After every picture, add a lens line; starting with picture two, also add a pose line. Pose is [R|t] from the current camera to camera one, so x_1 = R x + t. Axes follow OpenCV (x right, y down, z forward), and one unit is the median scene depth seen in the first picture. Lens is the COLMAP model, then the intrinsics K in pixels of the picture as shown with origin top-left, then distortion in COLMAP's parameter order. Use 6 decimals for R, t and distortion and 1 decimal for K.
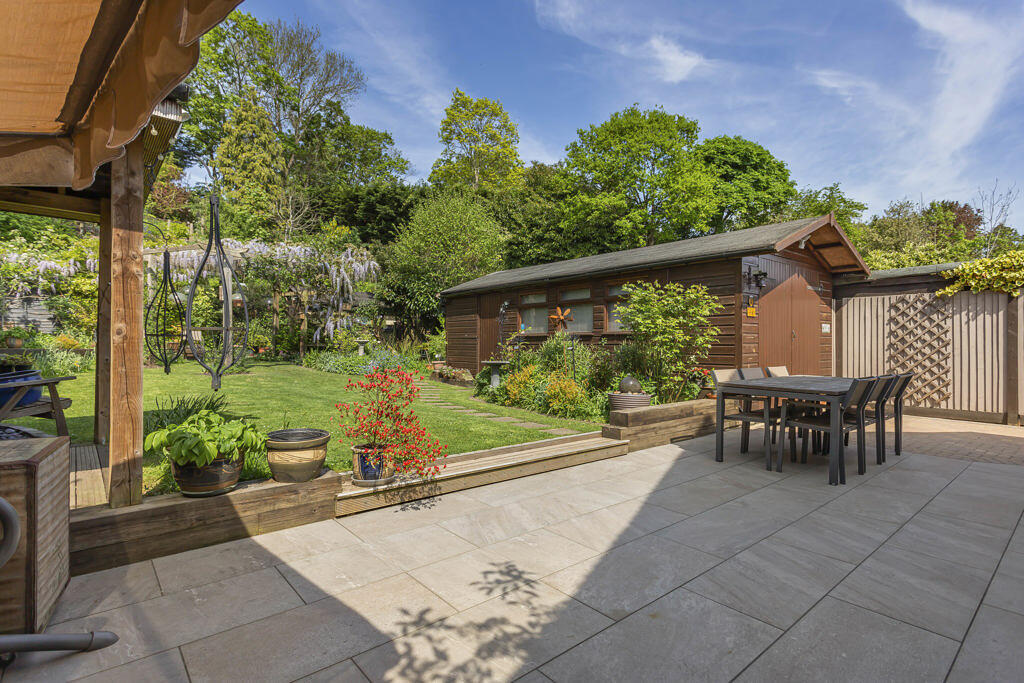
lens RADIAL K [[525.1, 0, 528.7], [0, 525.1, 340.2], [0, 0, 1]] dist [0.005206, 0.000843]
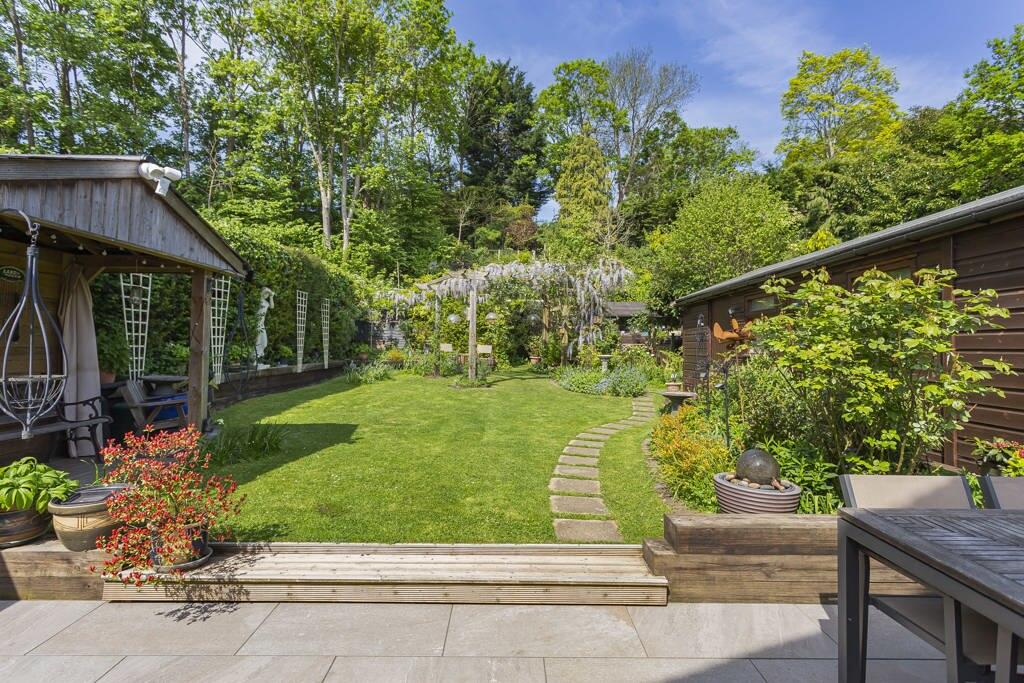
lens RADIAL K [[511.2, 0, 508.9], [0, 511.2, 336.3], [0, 0, 1]] dist [0.003060, 0.000675]
pose [[0.739149, -0.013133, -0.673414, 0.076218], [0.002400, 0.999855, -0.016865, -0.008552], [0.673538, 0.010850, 0.739073, 0.091428]]
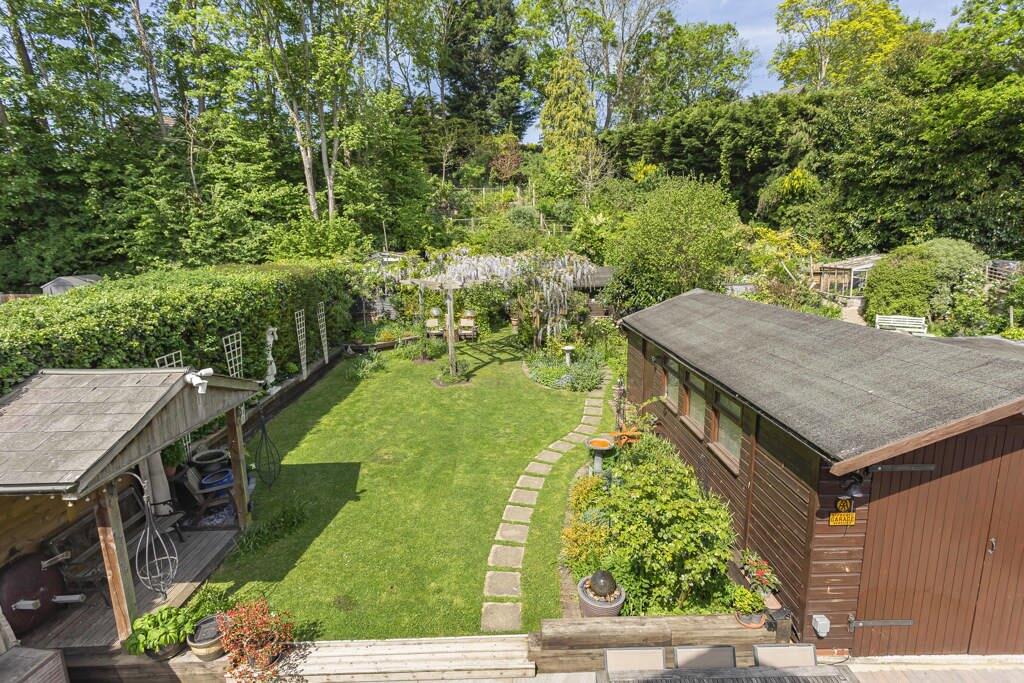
lens RADIAL K [[512.3, 0, 512.2], [0, 512.3, 335.7], [0, 0, 1]] dist [0.004689, 0.000909]
pose [[0.745222, 0.111645, -0.657404, 0.128223], [0.031142, 0.978981, 0.201559, -0.107154], [0.666089, -0.170679, 0.726082, 0.070156]]
